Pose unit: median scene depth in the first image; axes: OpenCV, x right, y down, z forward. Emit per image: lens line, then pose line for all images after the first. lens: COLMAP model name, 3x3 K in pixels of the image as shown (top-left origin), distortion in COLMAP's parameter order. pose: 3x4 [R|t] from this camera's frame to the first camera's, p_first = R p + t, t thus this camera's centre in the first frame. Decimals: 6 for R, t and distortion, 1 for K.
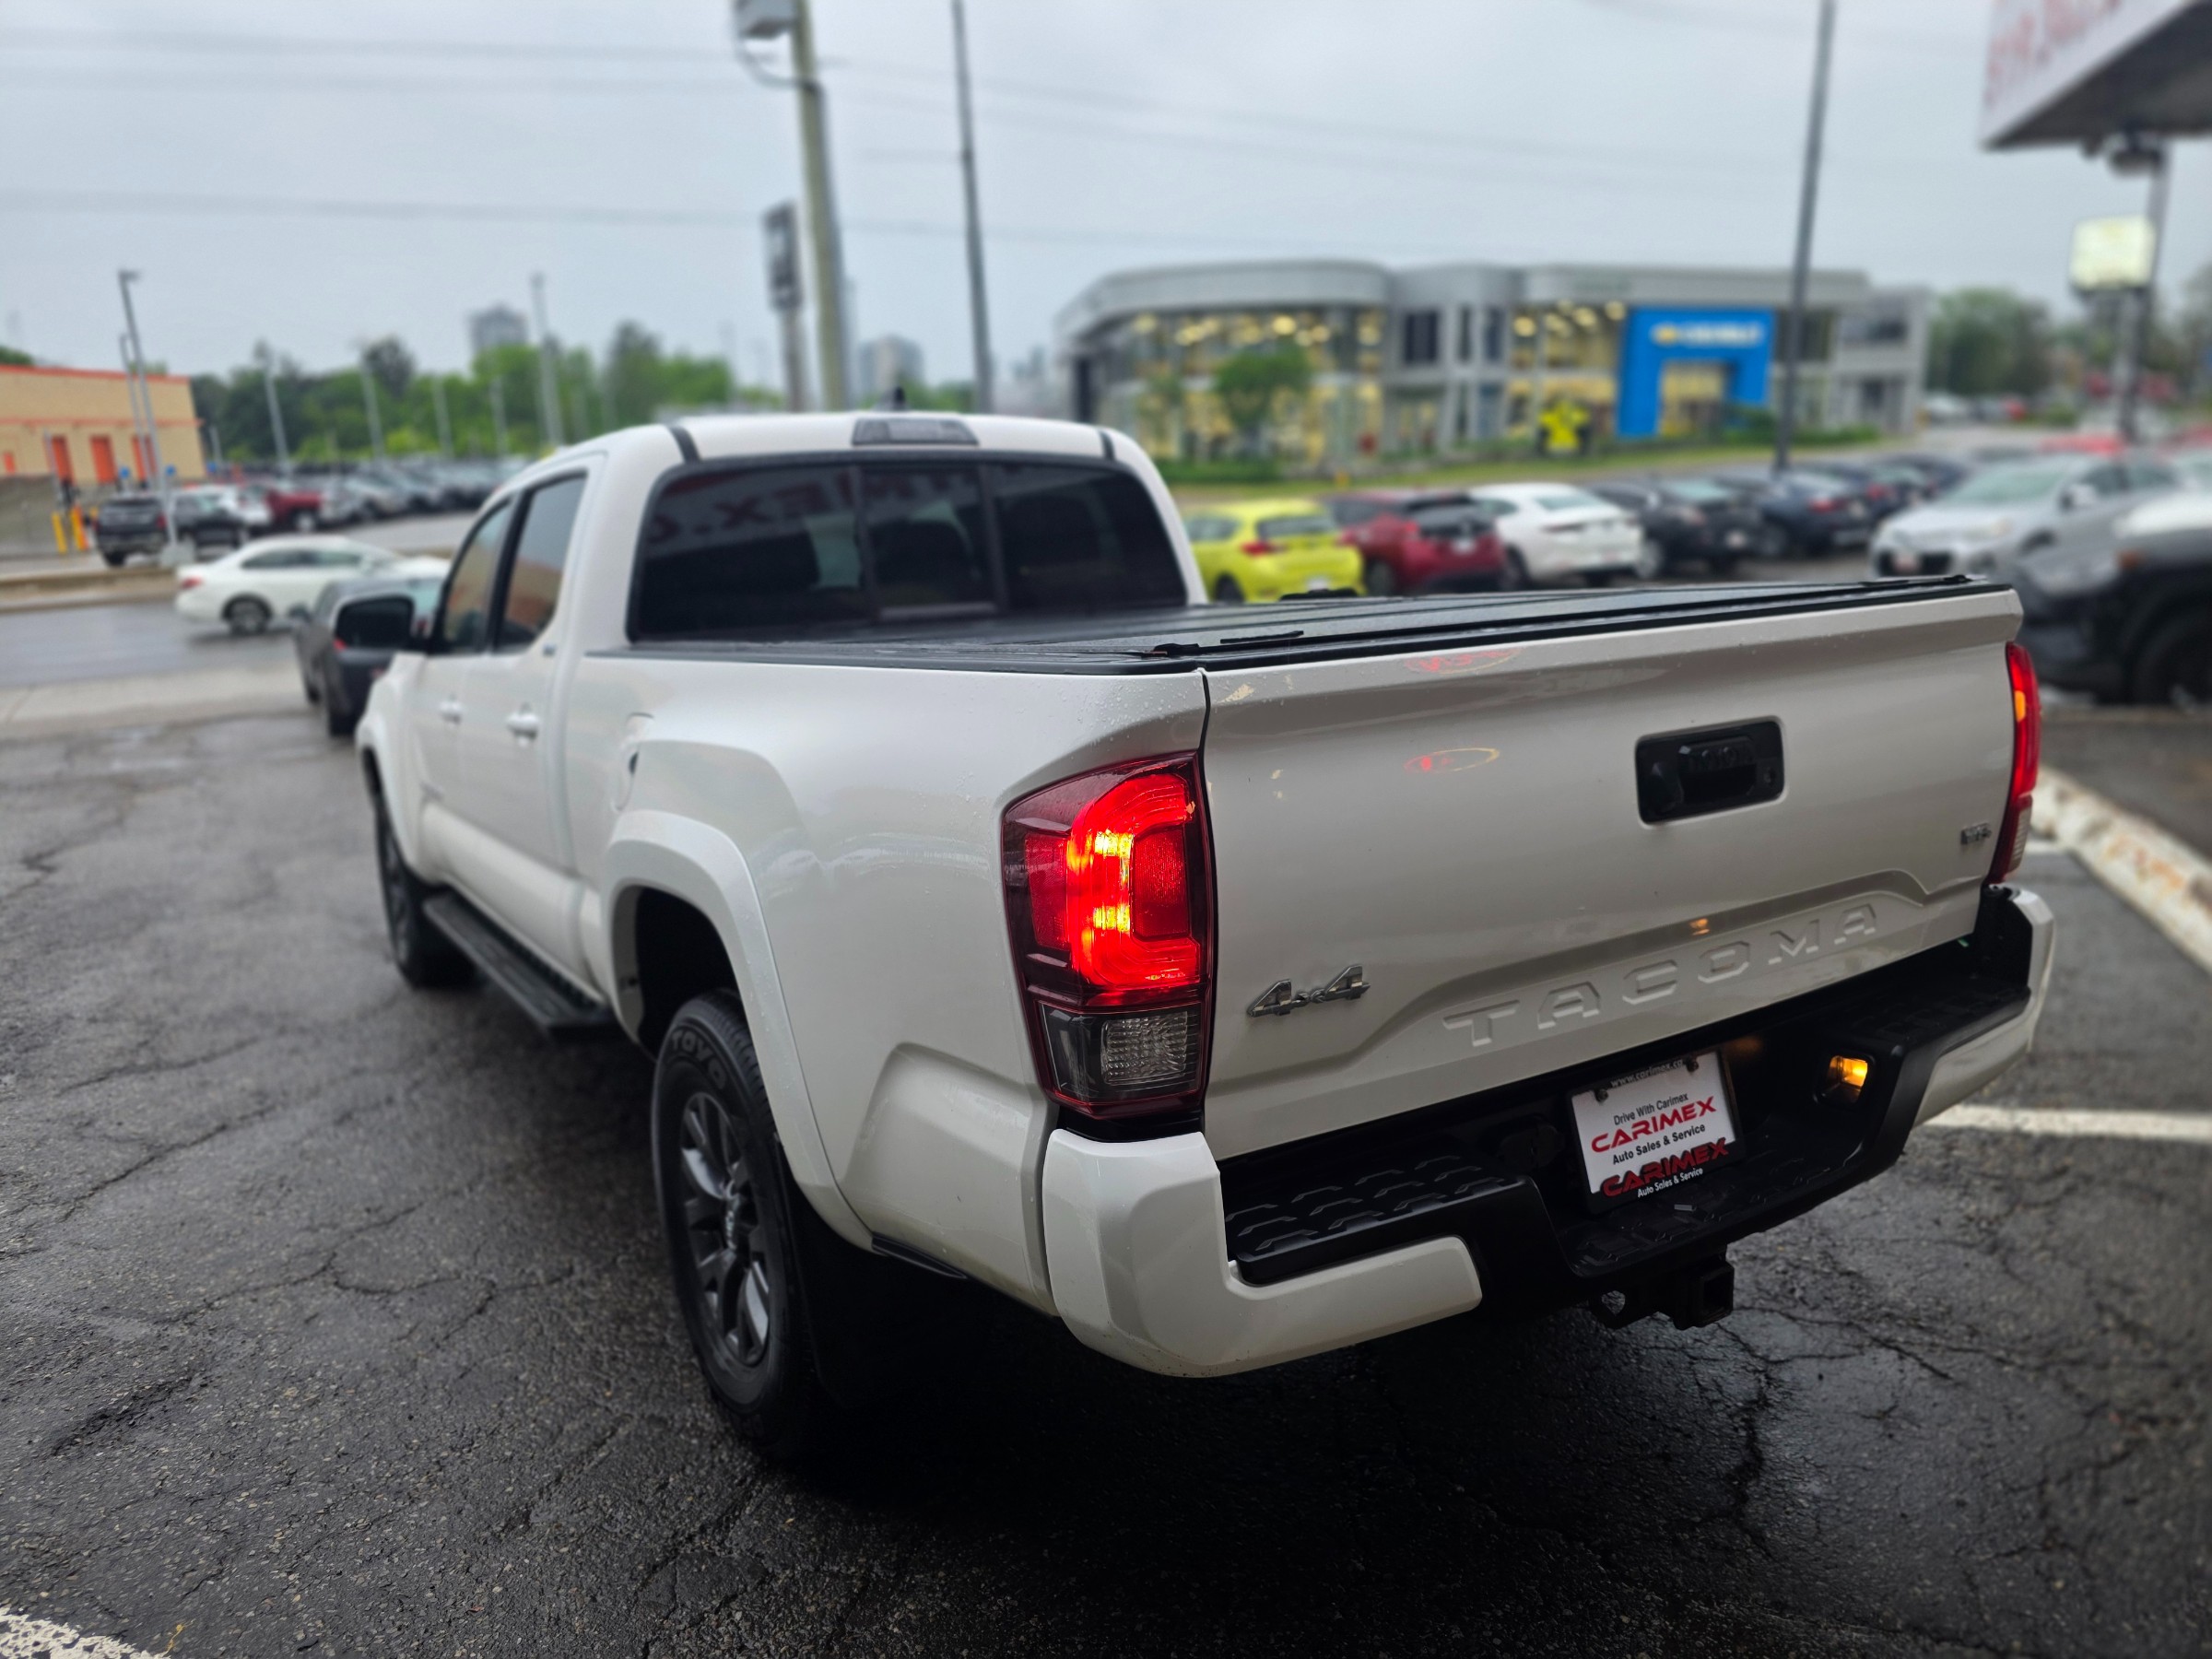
lens RADIAL K [[1476.3, 0, 1106.0], [0, 1476.3, 829.5], [0, 0, 1]] dist [0.032664, -0.001442]
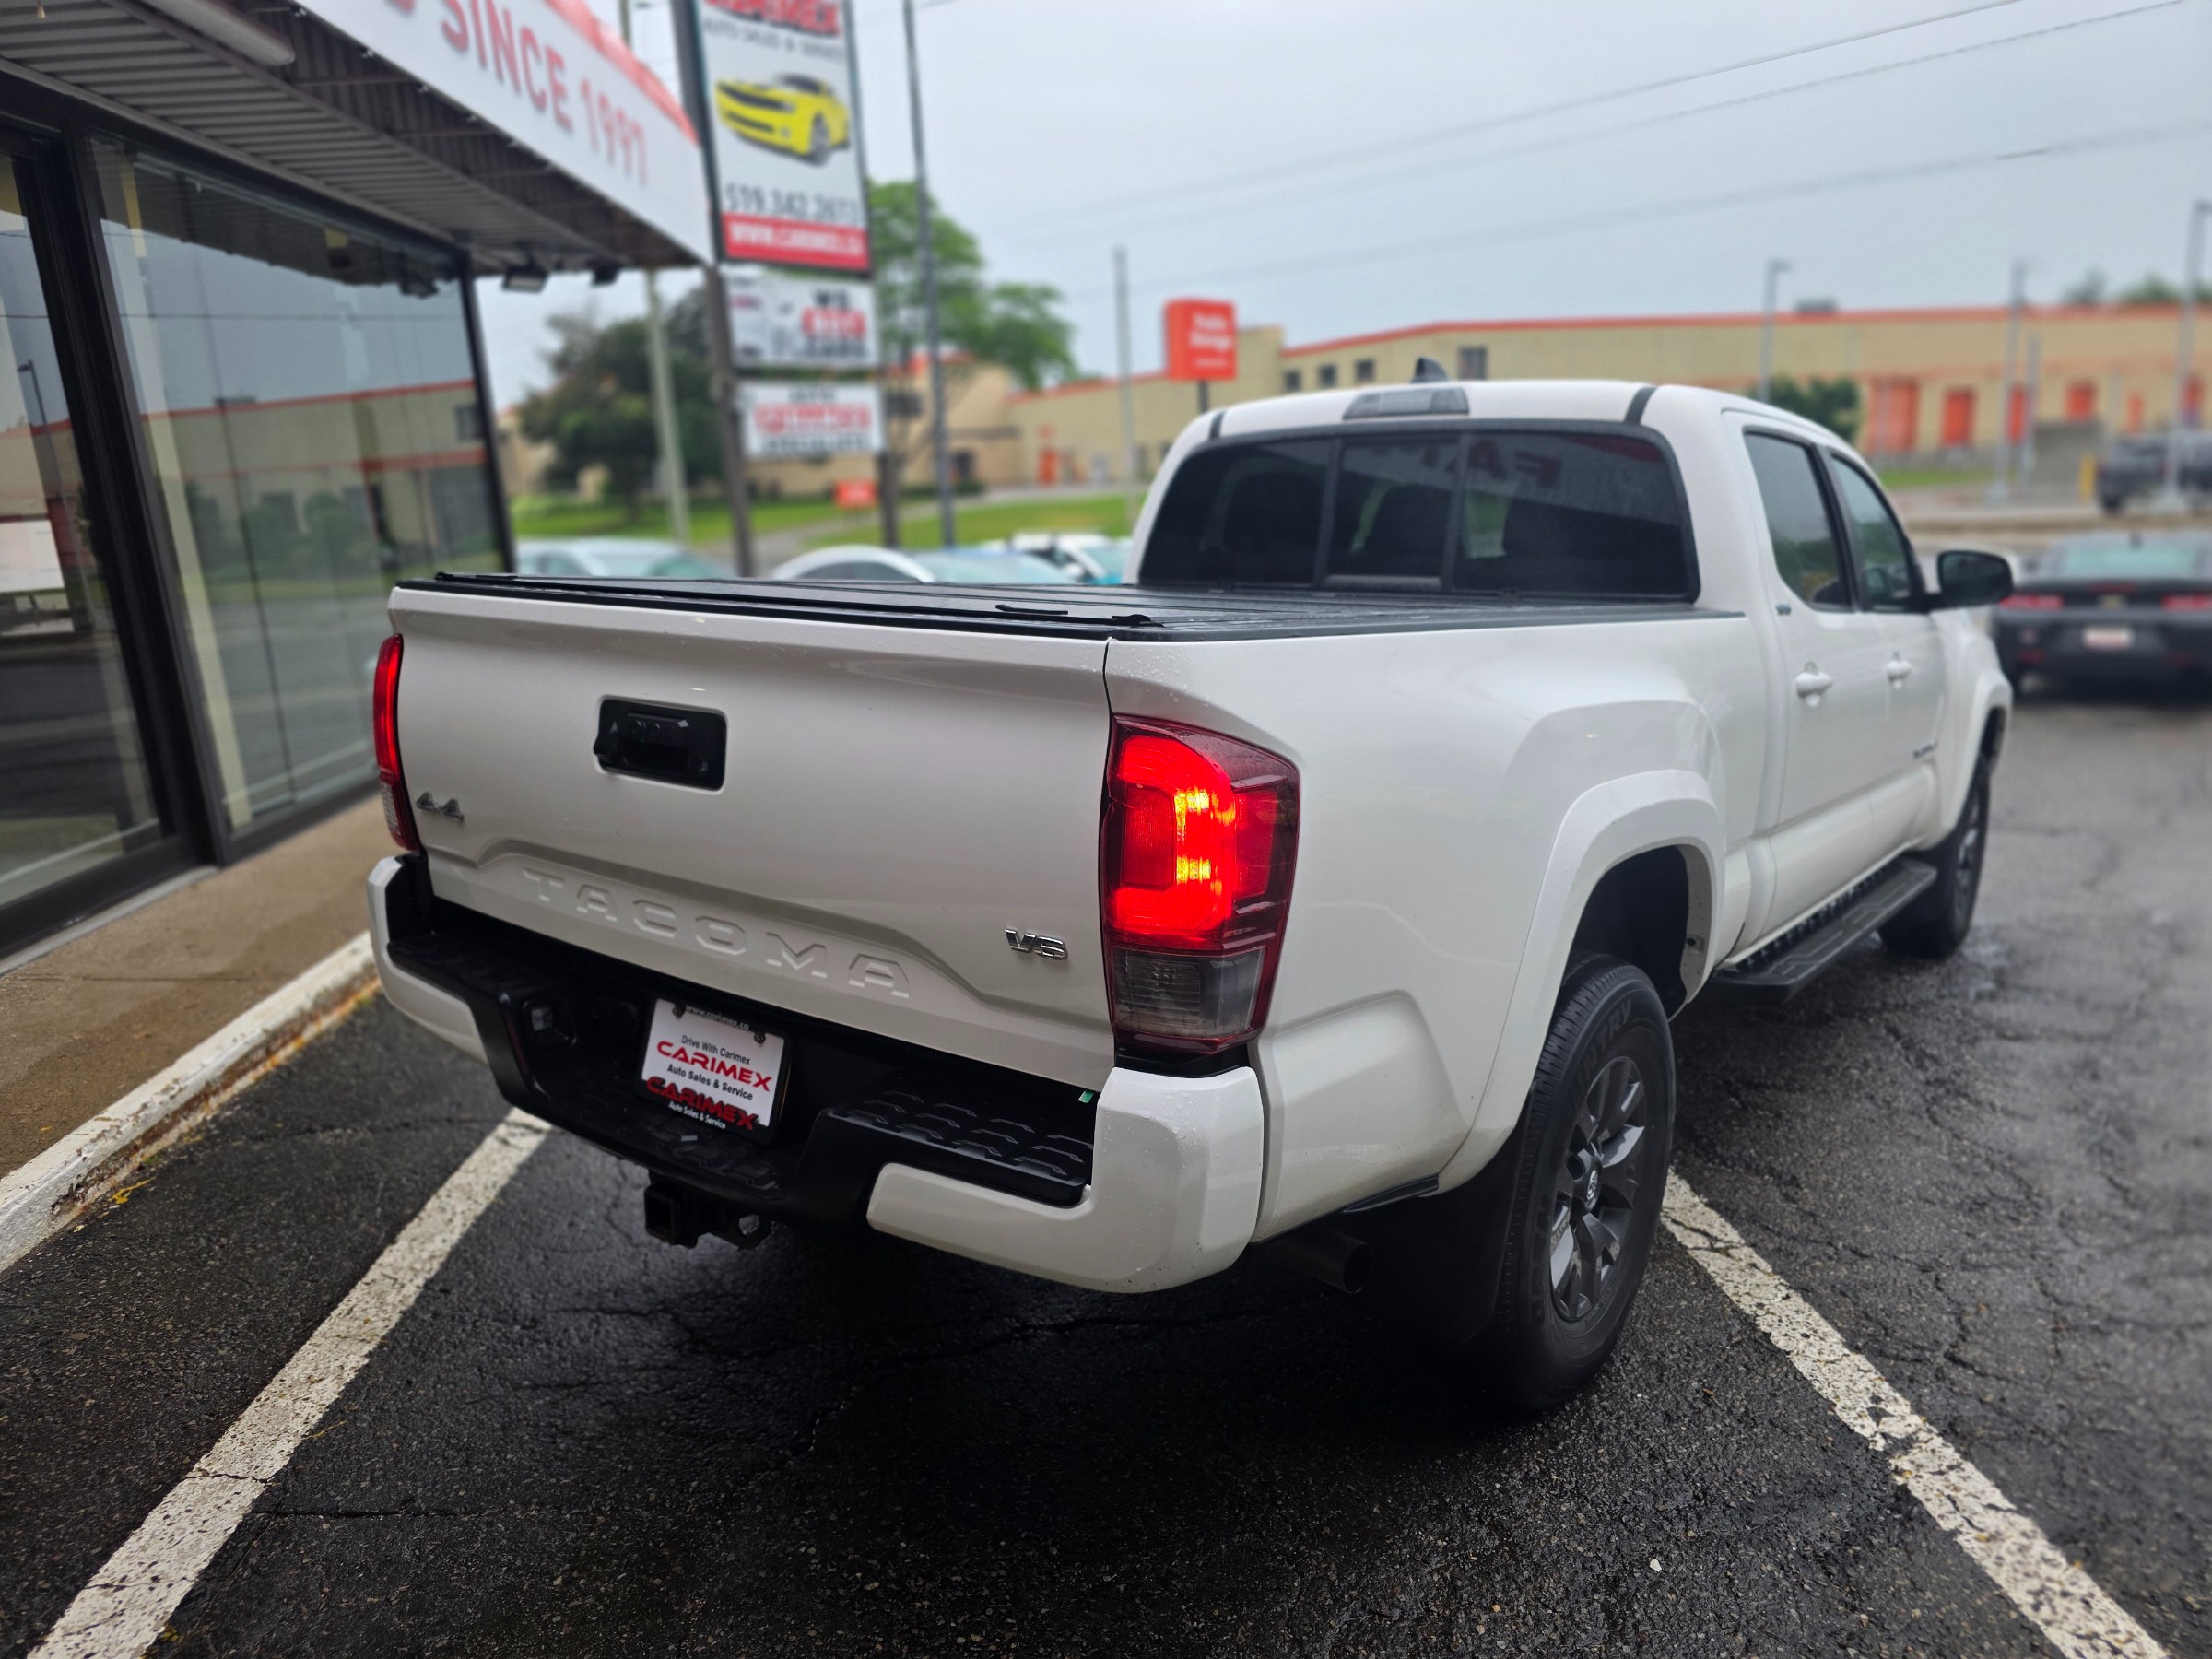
lens RADIAL K [[1476.3, 0, 1106.0], [0, 1476.3, 829.5], [0, 0, 1]] dist [0.032664, -0.001442]
pose [[0.359929, 0.235251, -0.902833, 1.431432], [-0.202226, 0.964354, 0.170661, -0.216766], [0.910799, 0.121151, 0.394673, 0.814936]]
